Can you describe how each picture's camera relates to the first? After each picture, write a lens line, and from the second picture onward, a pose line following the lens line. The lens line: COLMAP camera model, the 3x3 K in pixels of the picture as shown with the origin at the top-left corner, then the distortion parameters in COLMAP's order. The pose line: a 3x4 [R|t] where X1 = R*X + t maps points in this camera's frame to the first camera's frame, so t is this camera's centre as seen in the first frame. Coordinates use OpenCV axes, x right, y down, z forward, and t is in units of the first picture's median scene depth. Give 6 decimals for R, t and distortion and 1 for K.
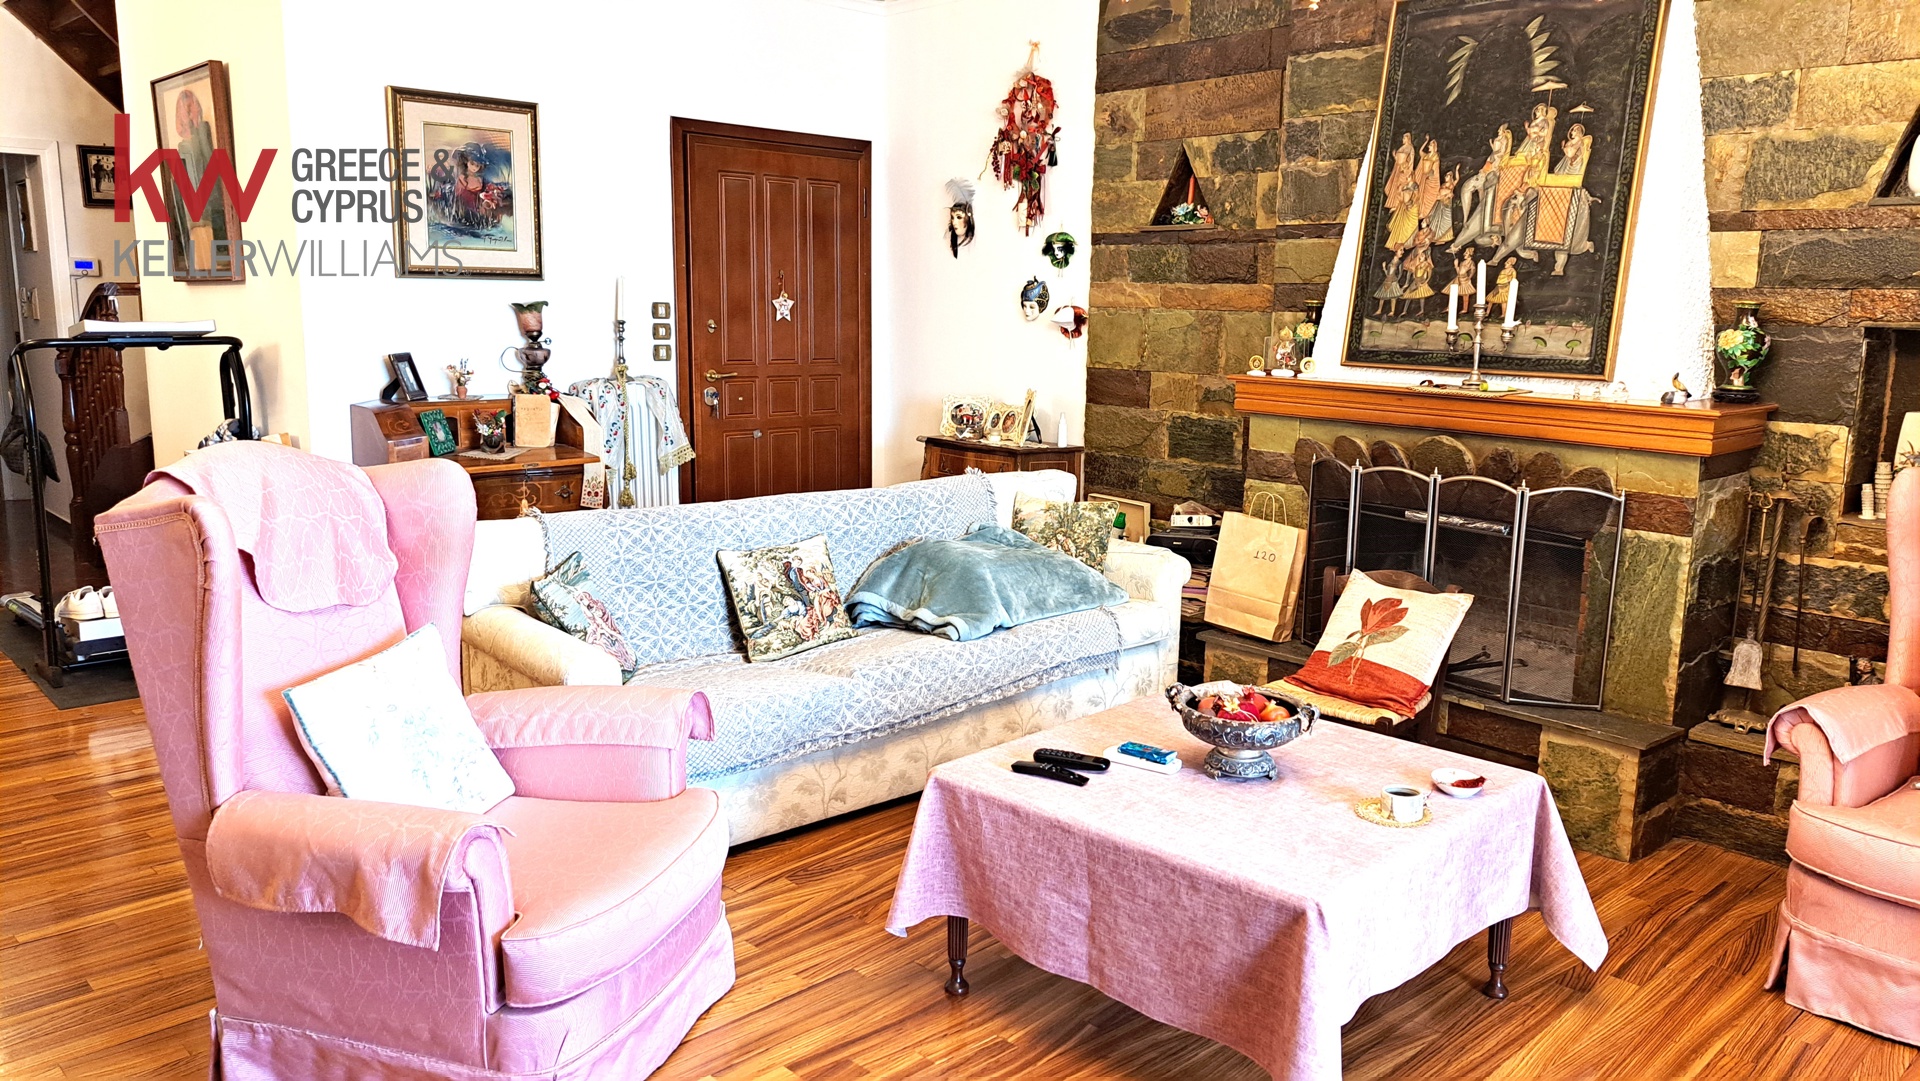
lens RADIAL K [[1368.3, 0, 969.4], [0, 1368.3, 545.7], [0, 0, 1]] dist [0.088880, -0.110120]
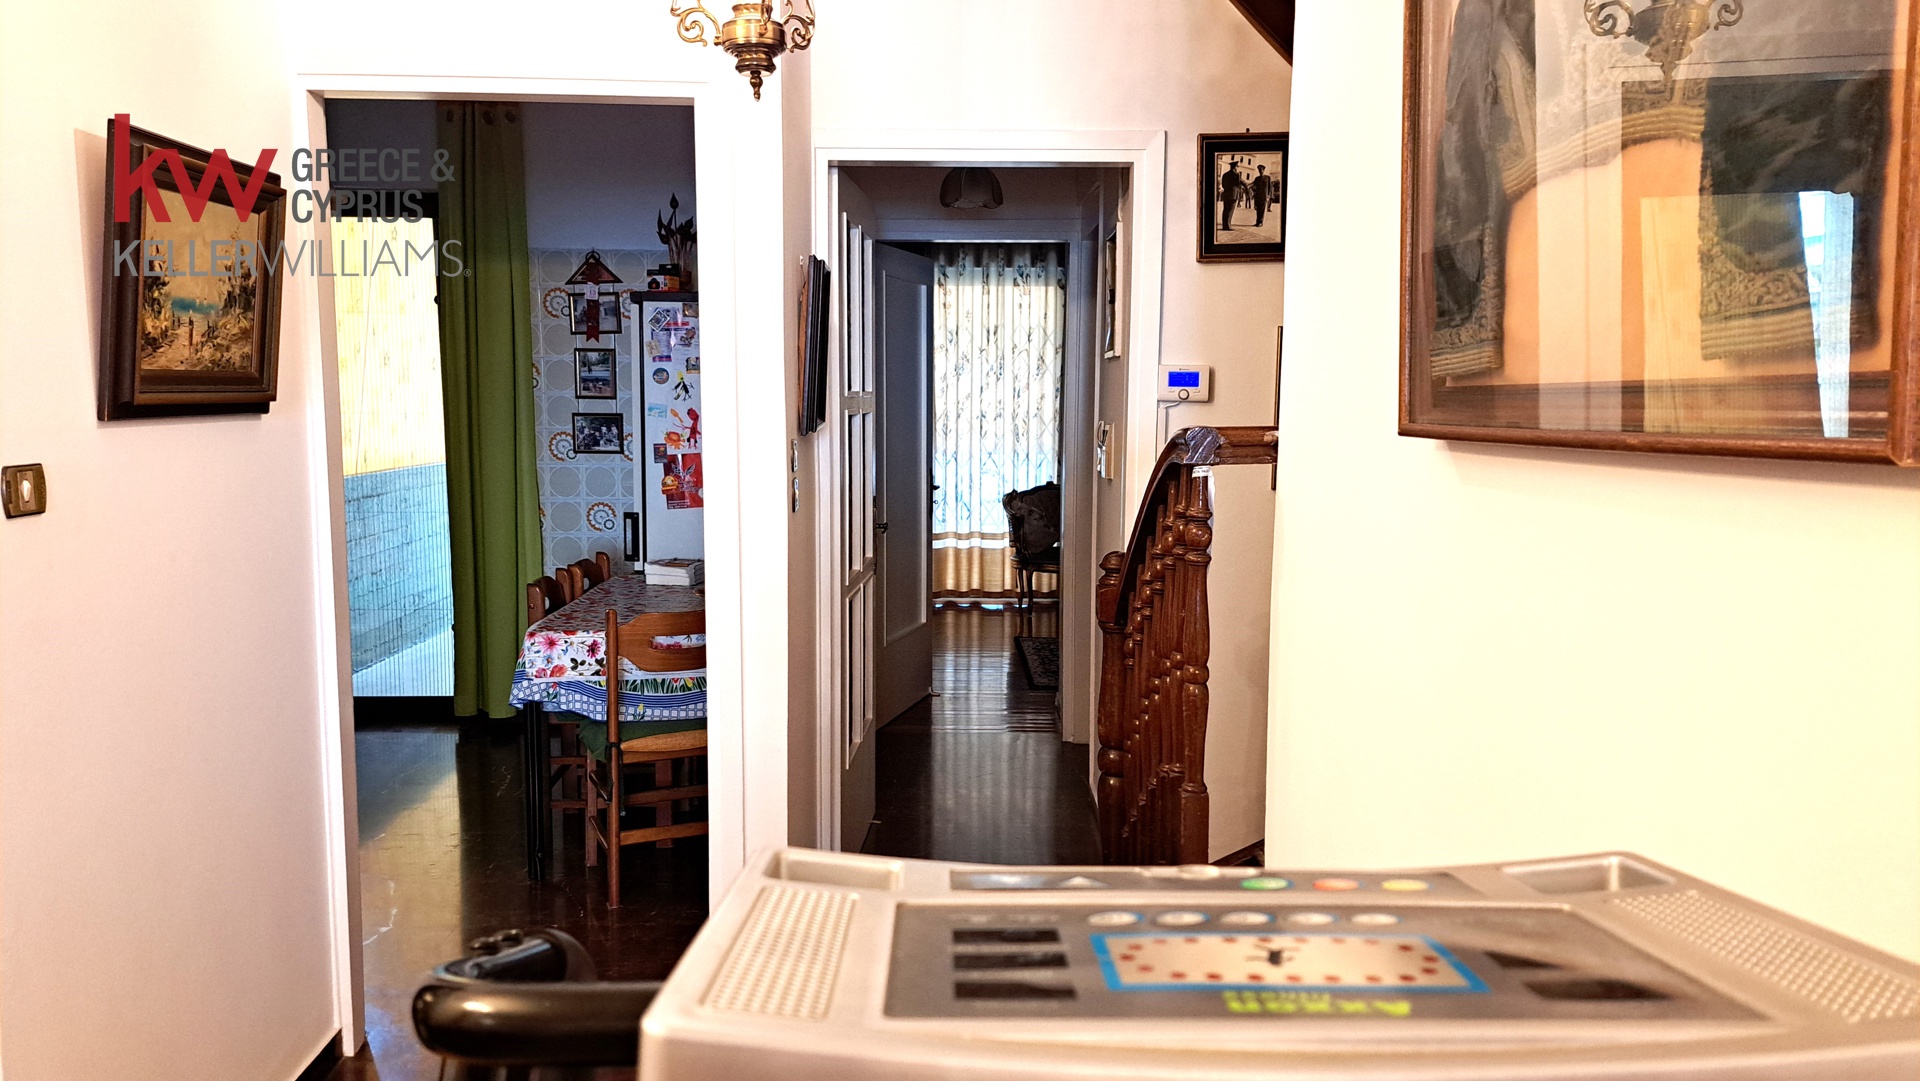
lens RADIAL K [[1368.3, 0, 969.4], [0, 1368.3, 545.7], [0, 0, 1]] dist [0.088880, -0.110120]
pose [[0.729882, 0.066790, -0.680302, -0.656274], [-0.117926, 0.992597, -0.029069, -0.220916], [0.673324, 0.101442, 0.732355, 1.102055]]
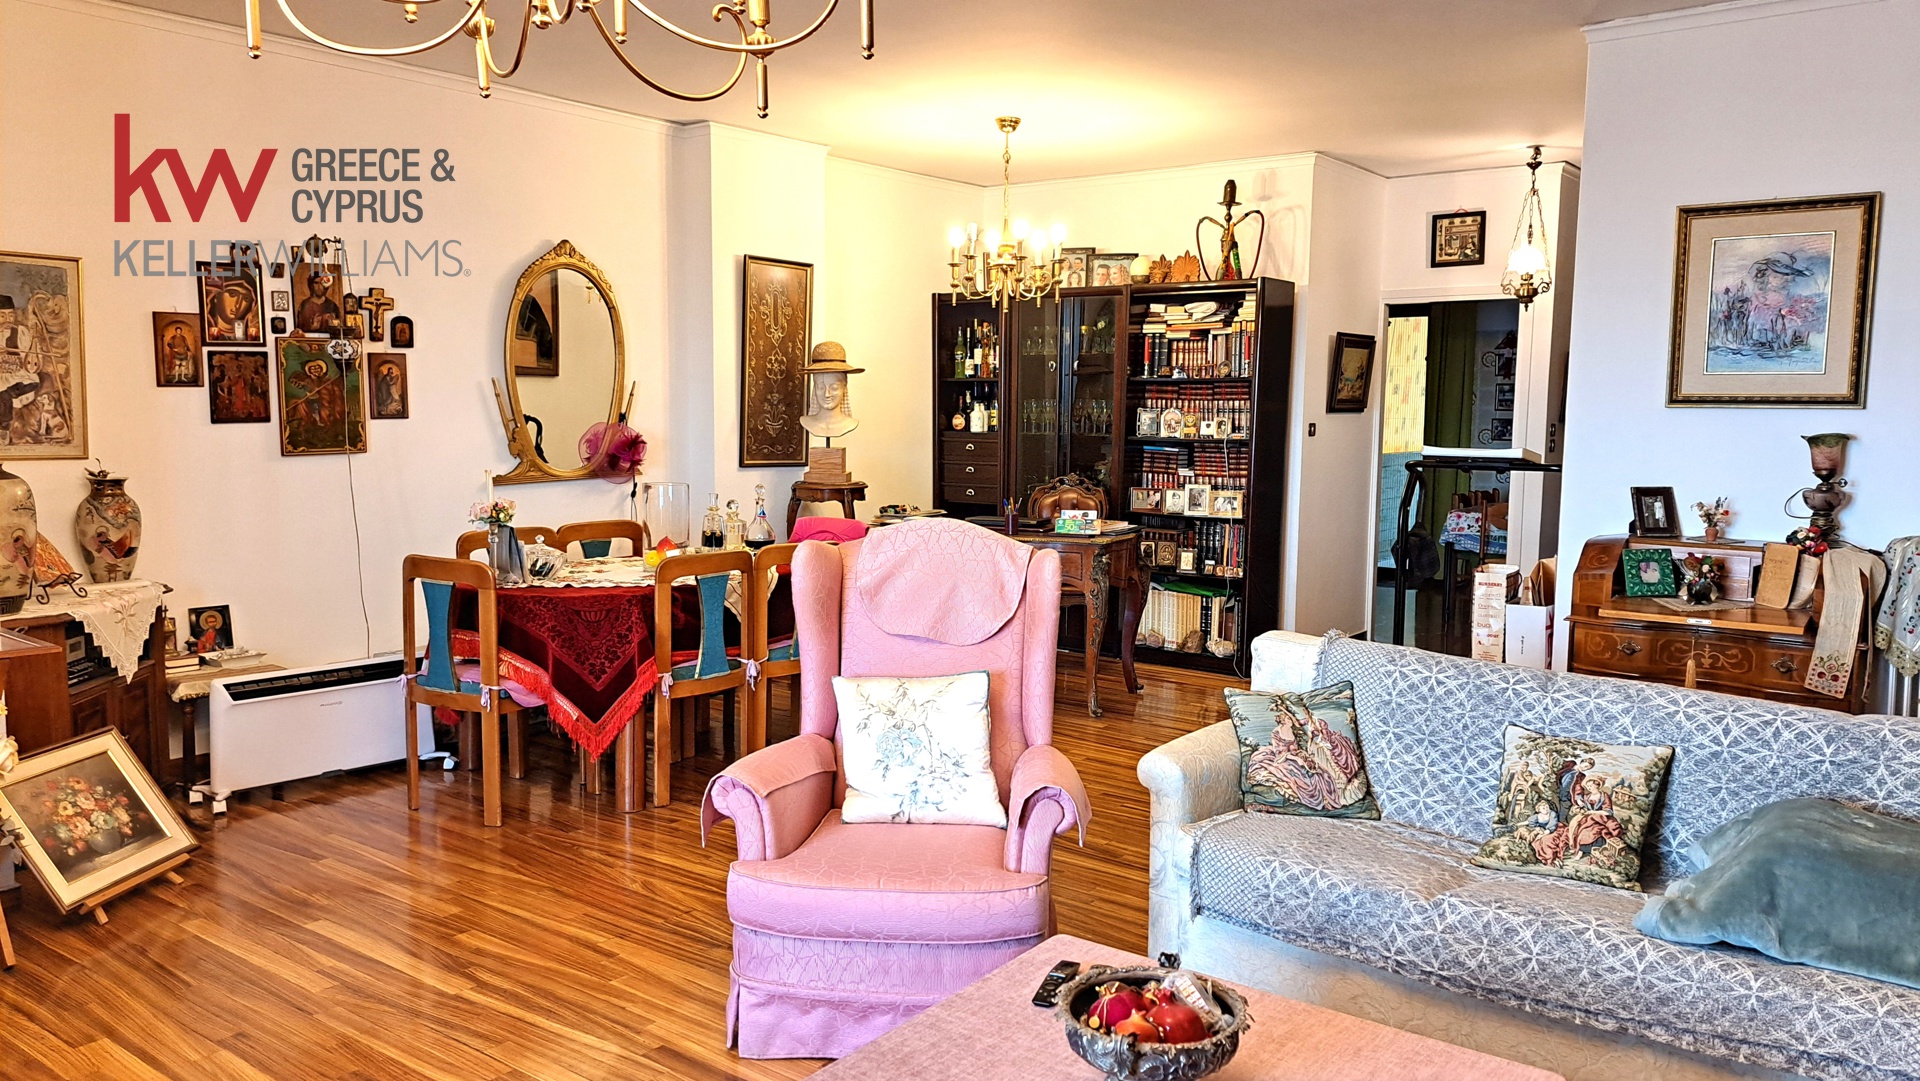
lens RADIAL K [[1368.3, 0, 969.4], [0, 1368.3, 545.7], [0, 0, 1]] dist [0.088880, -0.110120]
pose [[0.130688, 0.090221, -0.987310, 0.583451], [-0.187145, 0.980193, 0.064799, -0.094297], [0.973600, 0.176302, 0.144984, 0.534575]]
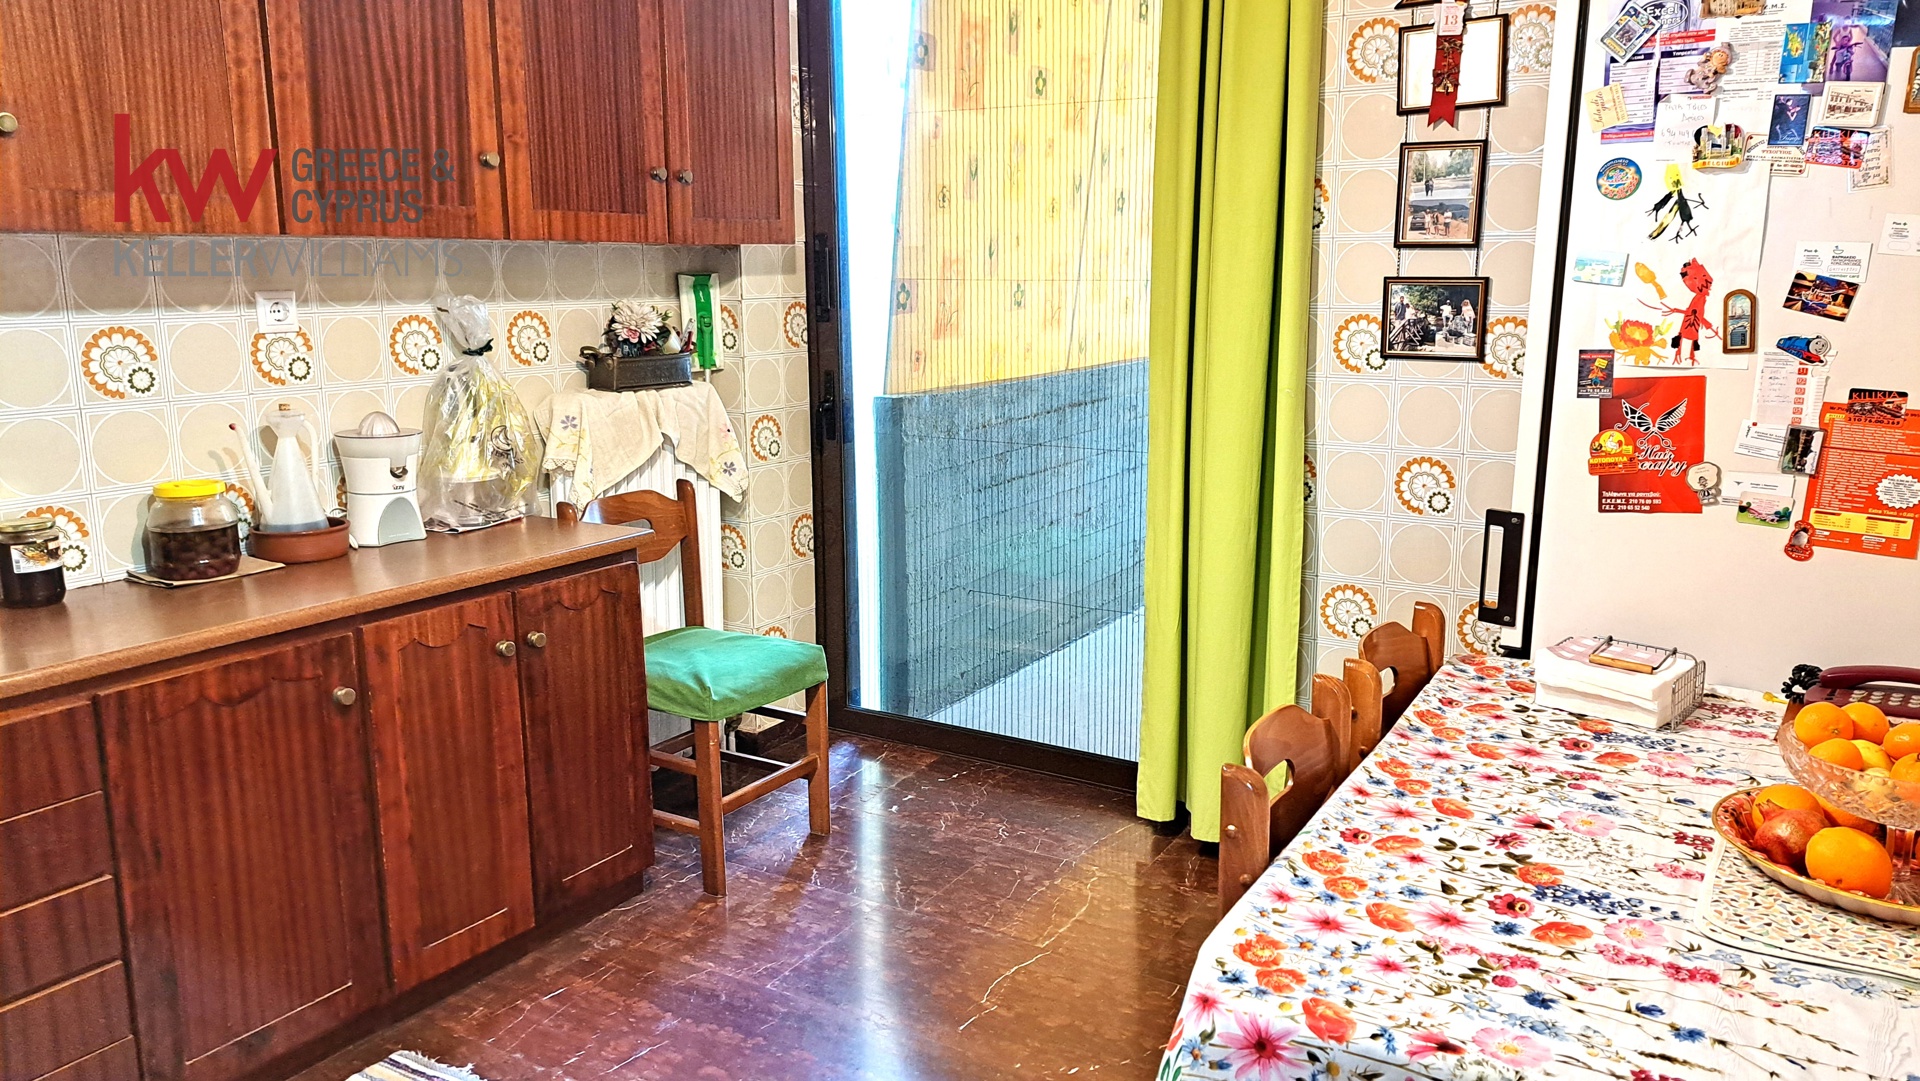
lens RADIAL K [[1368.3, 0, 969.4], [0, 1368.3, 545.7], [0, 0, 1]] dist [0.088880, -0.110120]
pose [[0.253015, 0.182784, -0.950039, -1.288752], [-0.163220, 0.975979, 0.144306, -0.283081], [0.953595, 0.118554, 0.276771, 1.471349]]
